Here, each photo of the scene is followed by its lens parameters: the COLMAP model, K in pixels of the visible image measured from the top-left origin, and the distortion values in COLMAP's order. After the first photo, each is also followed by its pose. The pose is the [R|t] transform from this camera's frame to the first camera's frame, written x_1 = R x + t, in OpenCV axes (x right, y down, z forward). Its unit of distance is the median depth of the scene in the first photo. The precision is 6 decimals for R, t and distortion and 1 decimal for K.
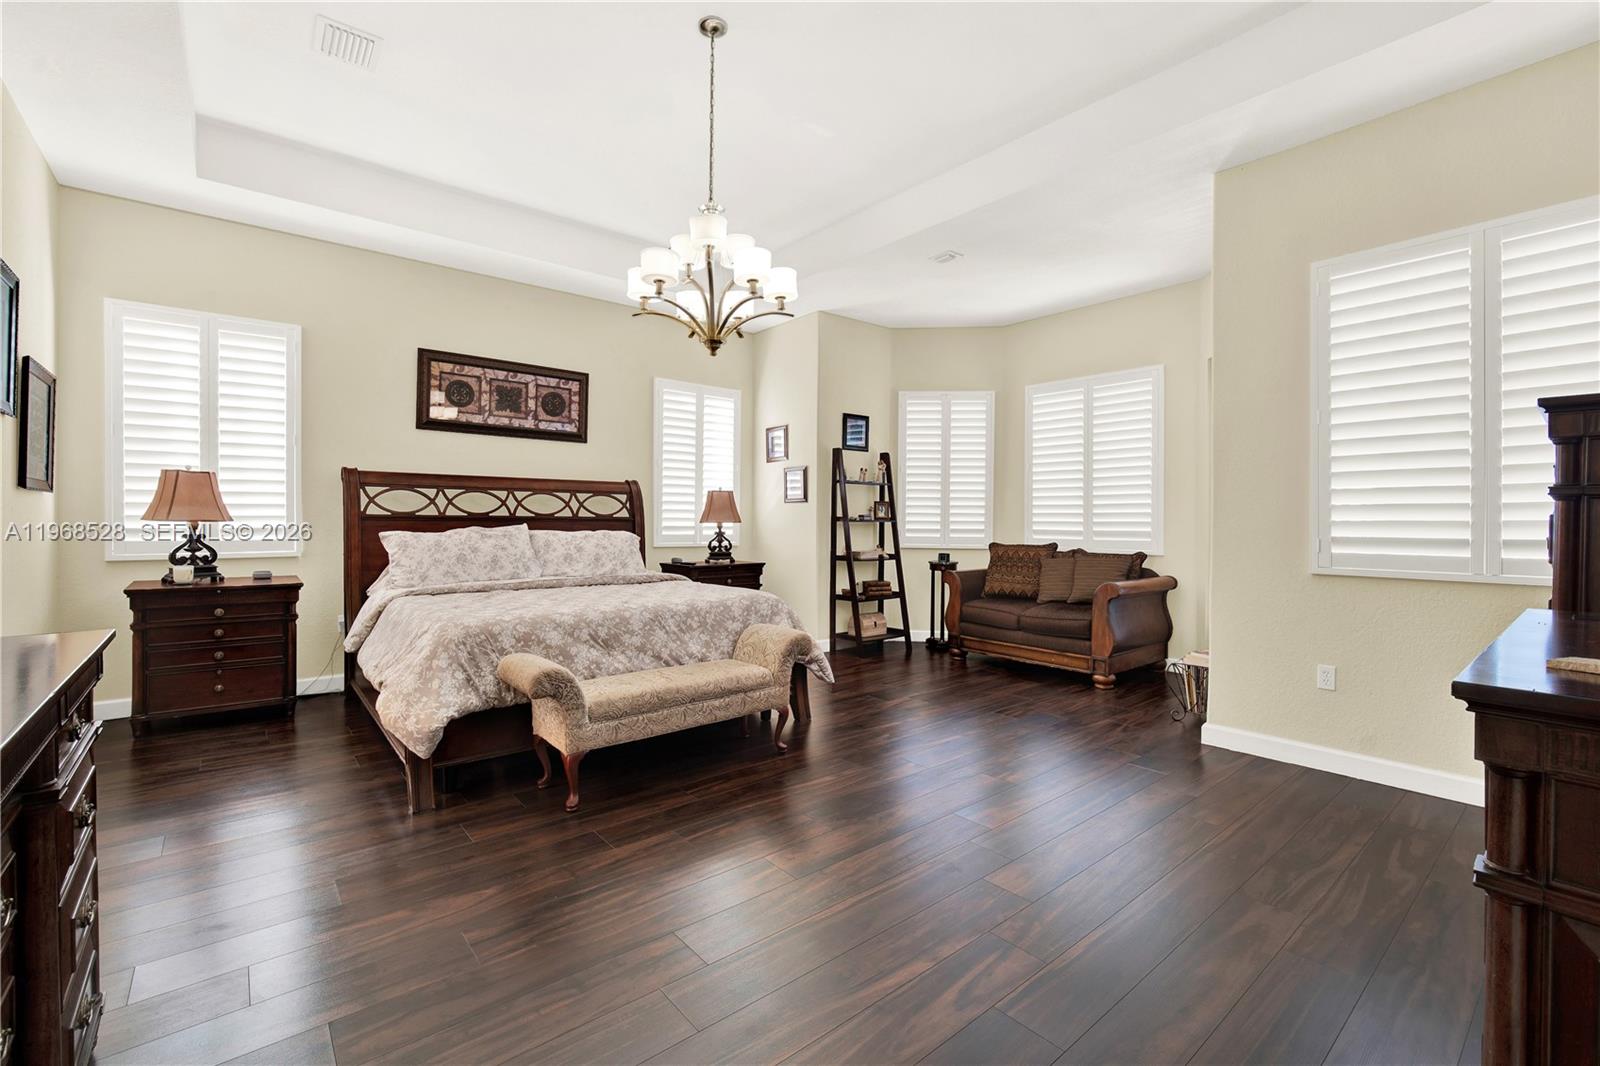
lens RADIAL K [[712.8, 0, 796.6], [0, 712.8, 527.6], [0, 0, 1]] dist [-0.002591, -0.000558]
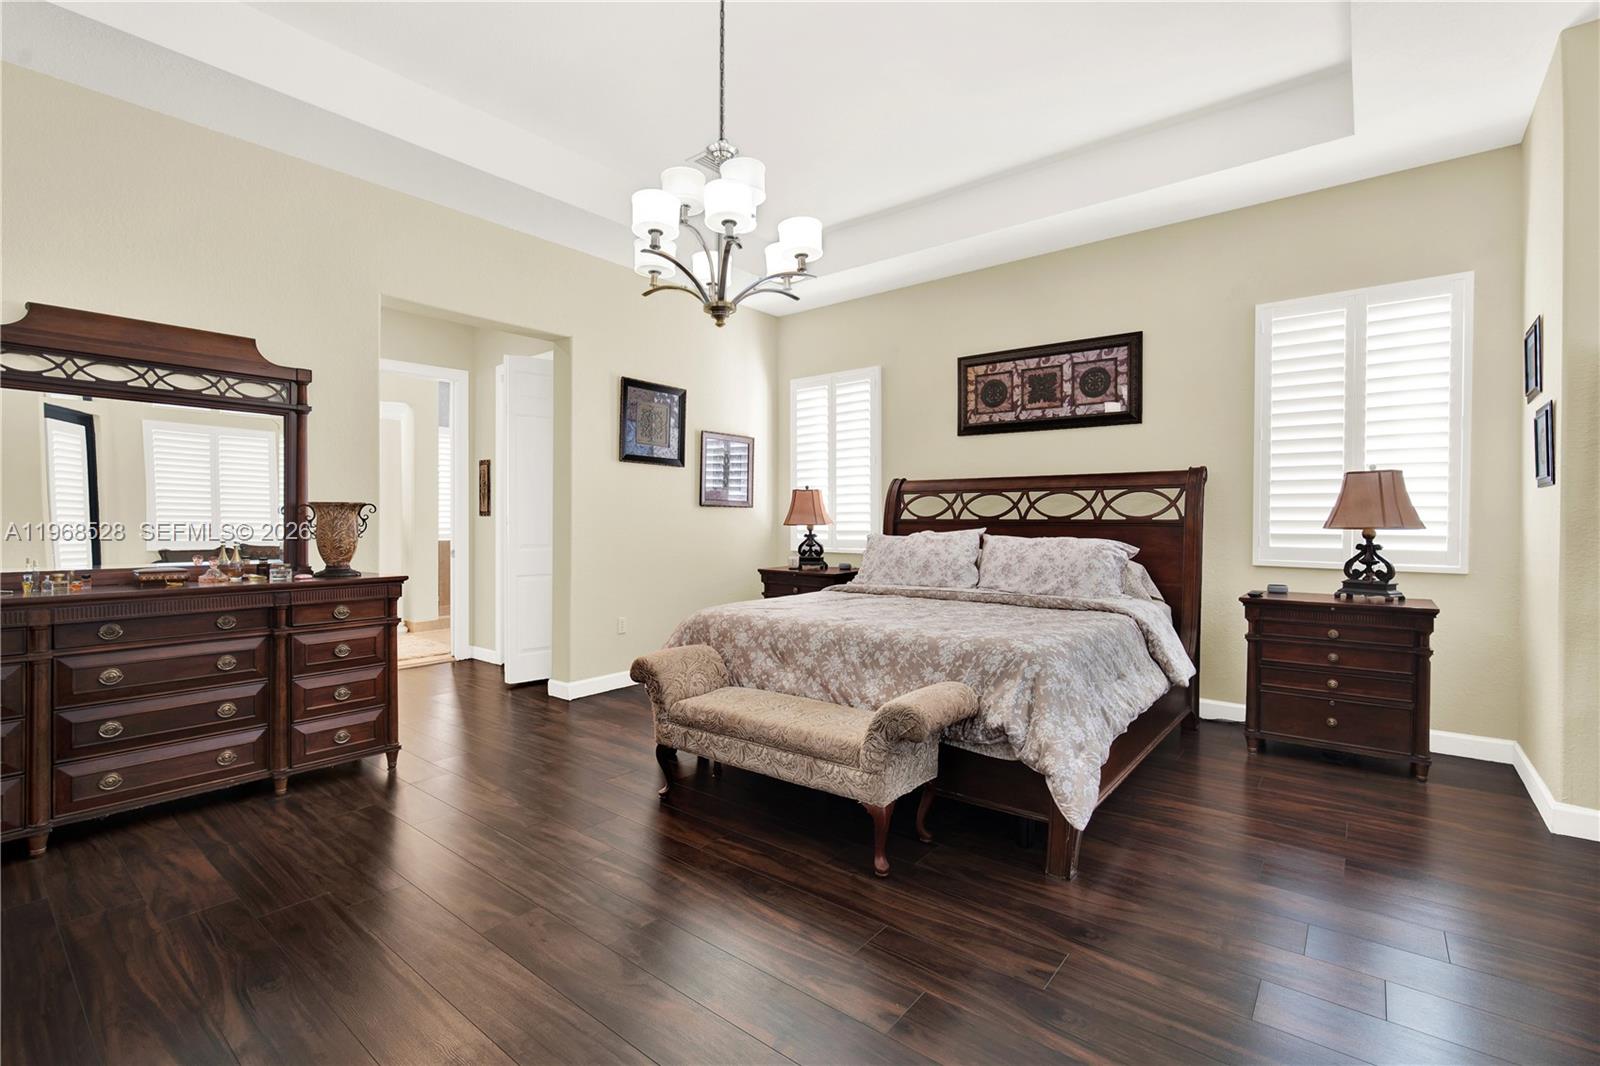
lens RADIAL K [[712.8, 0, 794.8], [0, 712.8, 524.1], [0, 0, 1]] dist [-0.002591, -0.000558]
pose [[0.194409, -0.000635, -0.980920, 0.430051], [-0.010601, 0.999940, -0.002748, -0.005140], [0.980863, 0.010933, 0.194390, 0.555709]]
